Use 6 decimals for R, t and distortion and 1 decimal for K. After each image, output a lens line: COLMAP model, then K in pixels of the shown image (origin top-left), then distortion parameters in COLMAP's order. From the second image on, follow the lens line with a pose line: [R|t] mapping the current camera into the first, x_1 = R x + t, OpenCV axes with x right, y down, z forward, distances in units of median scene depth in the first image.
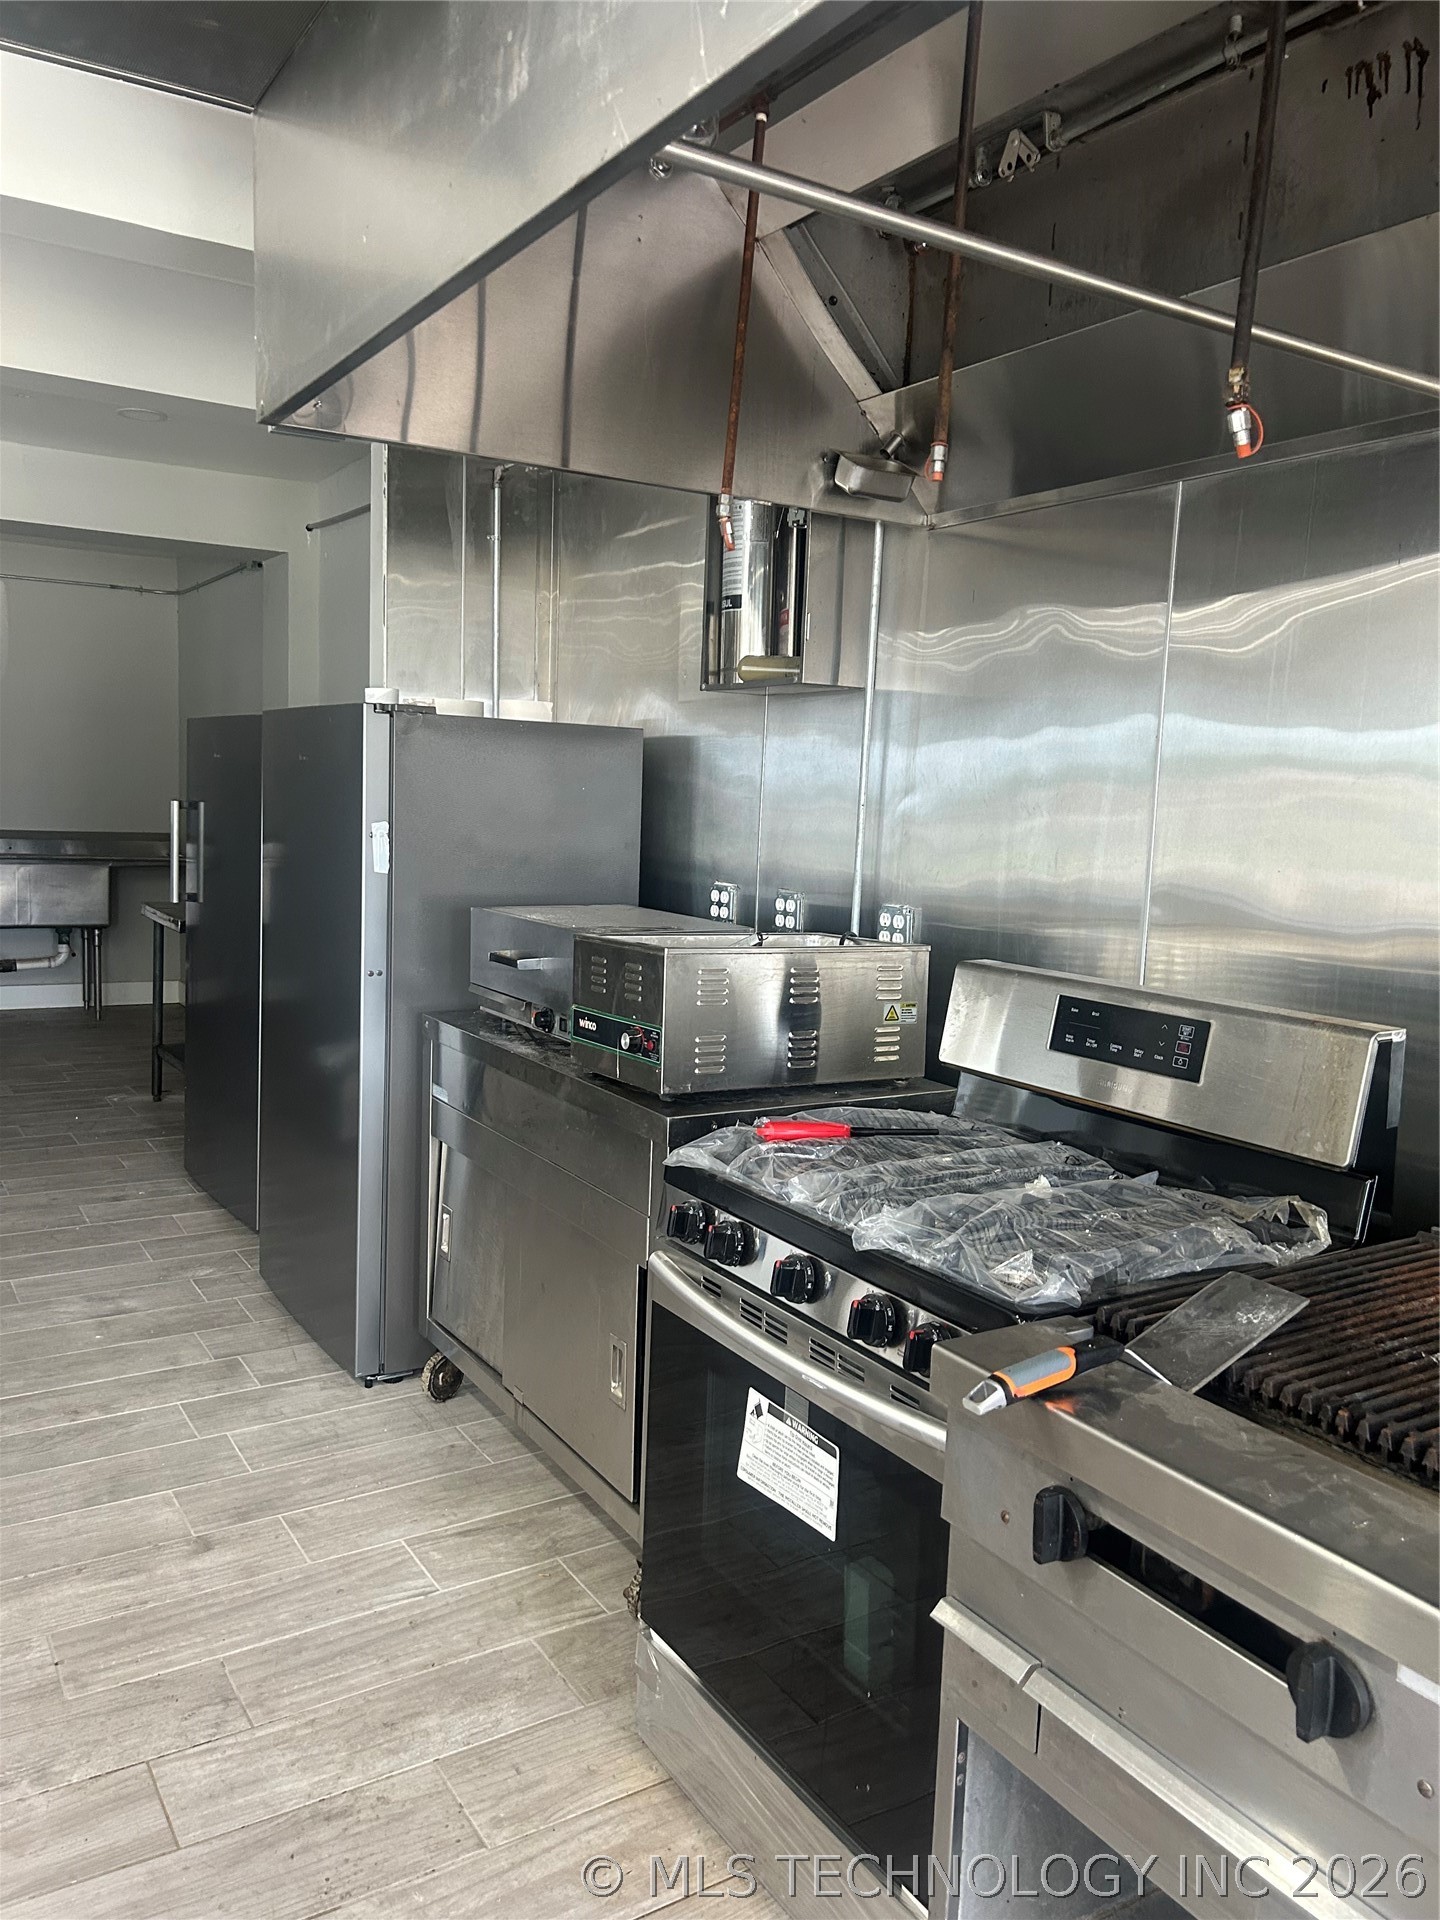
lens RADIAL K [[1445.7, 0, 712.7], [0, 1445.7, 951.2], [0, 0, 1]] dist [0.061408, -0.074058]
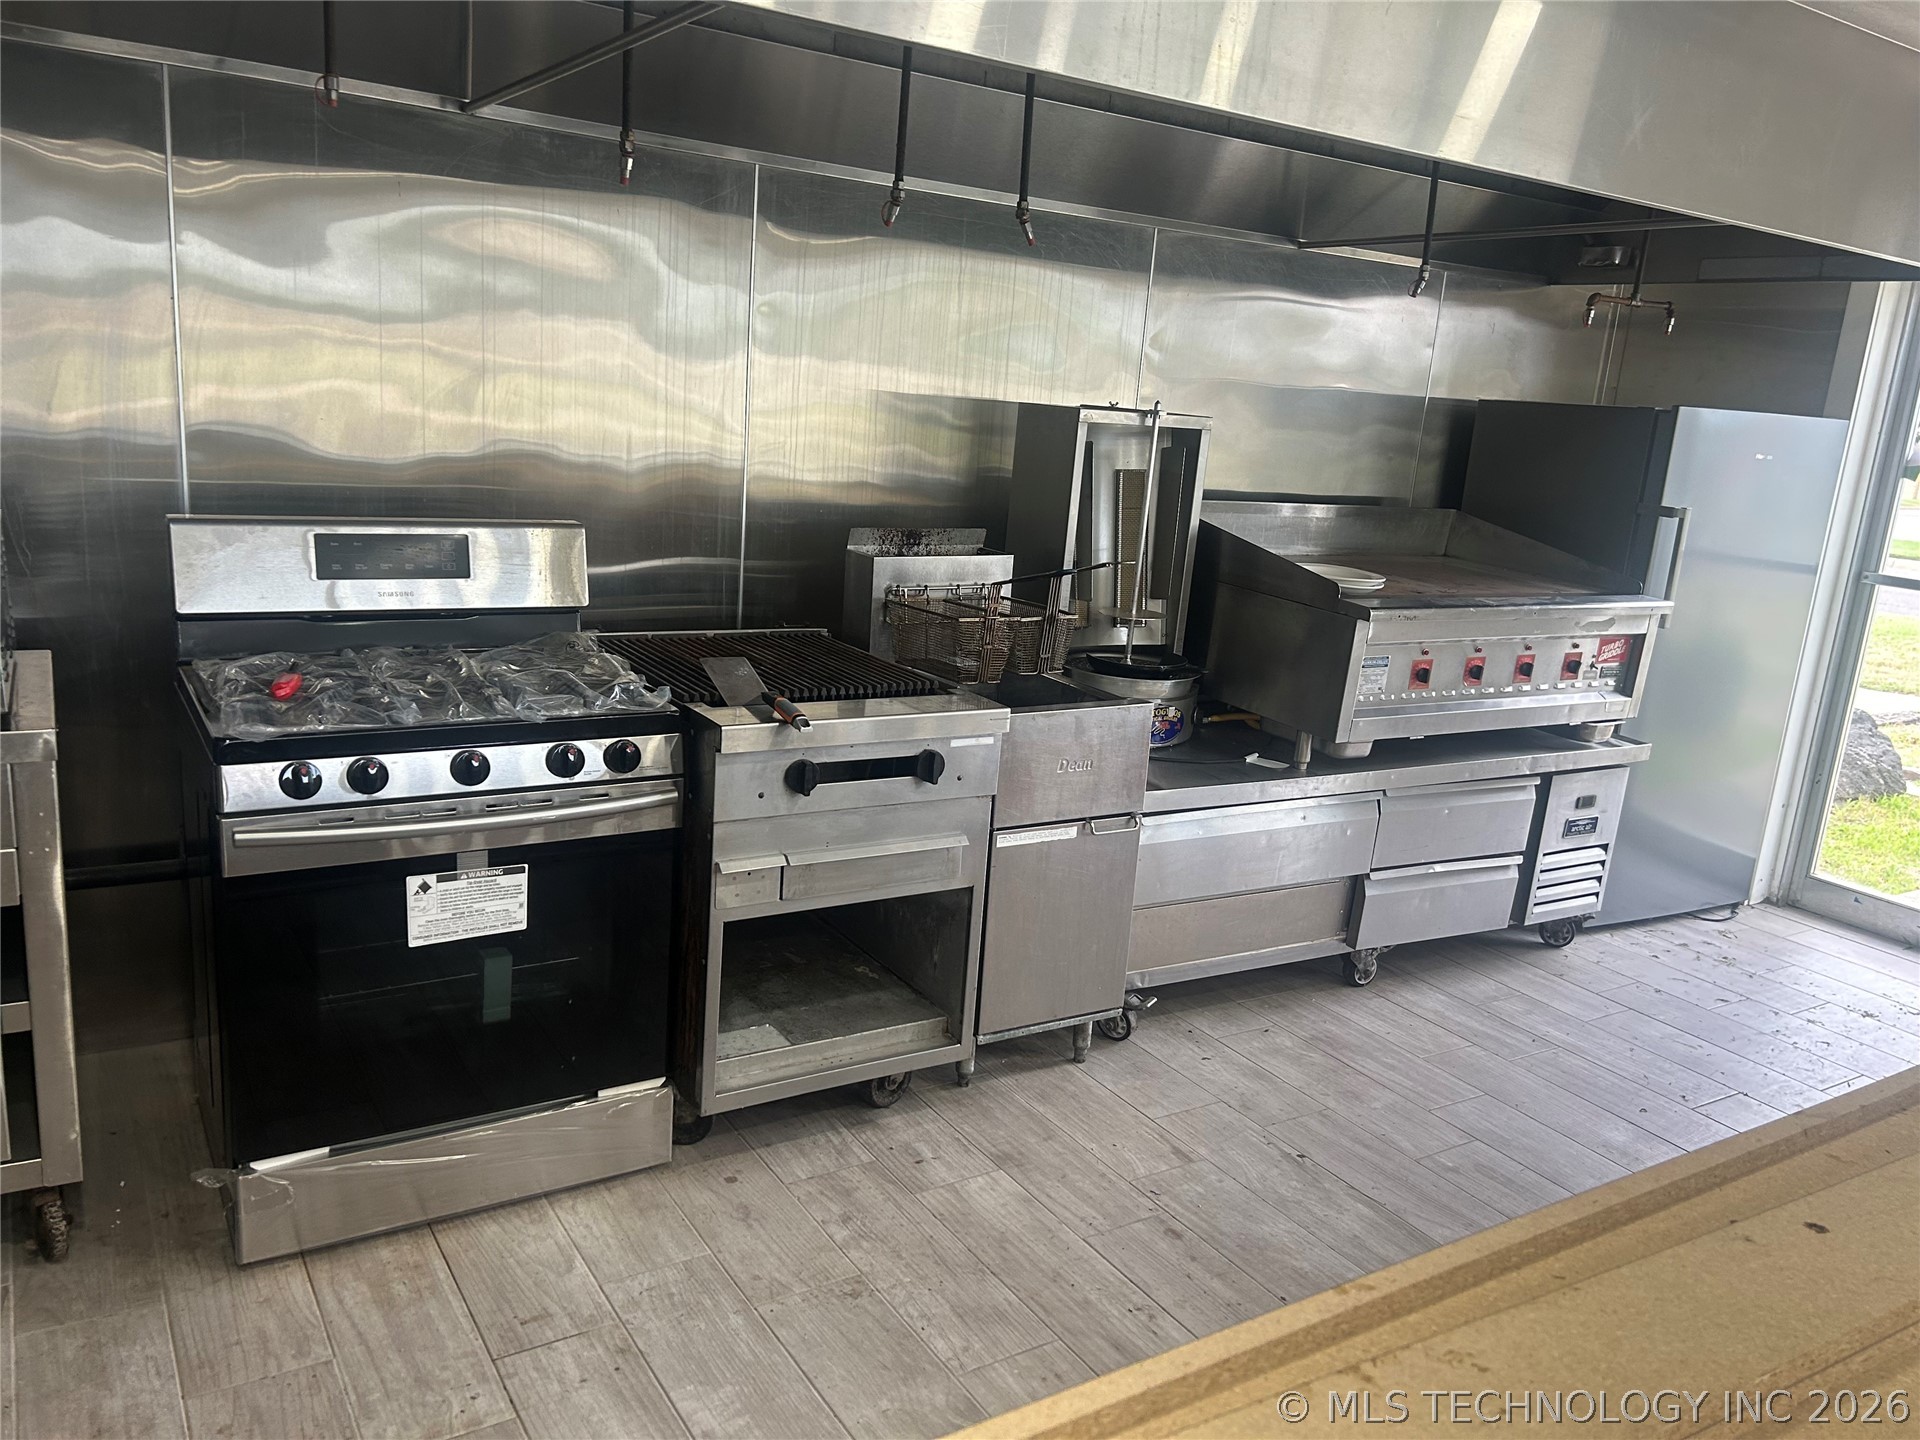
lens RADIAL K [[1445.7, 0, 967.6], [0, 1445.7, 738.6], [0, 0, 1]] dist [0.061408, -0.074058]
pose [[-0.006405, -0.276407, 0.961019, -0.662141], [0.031514, 0.960506, 0.276470, -0.082828], [-0.999483, 0.032057, 0.002558, 0.297631]]
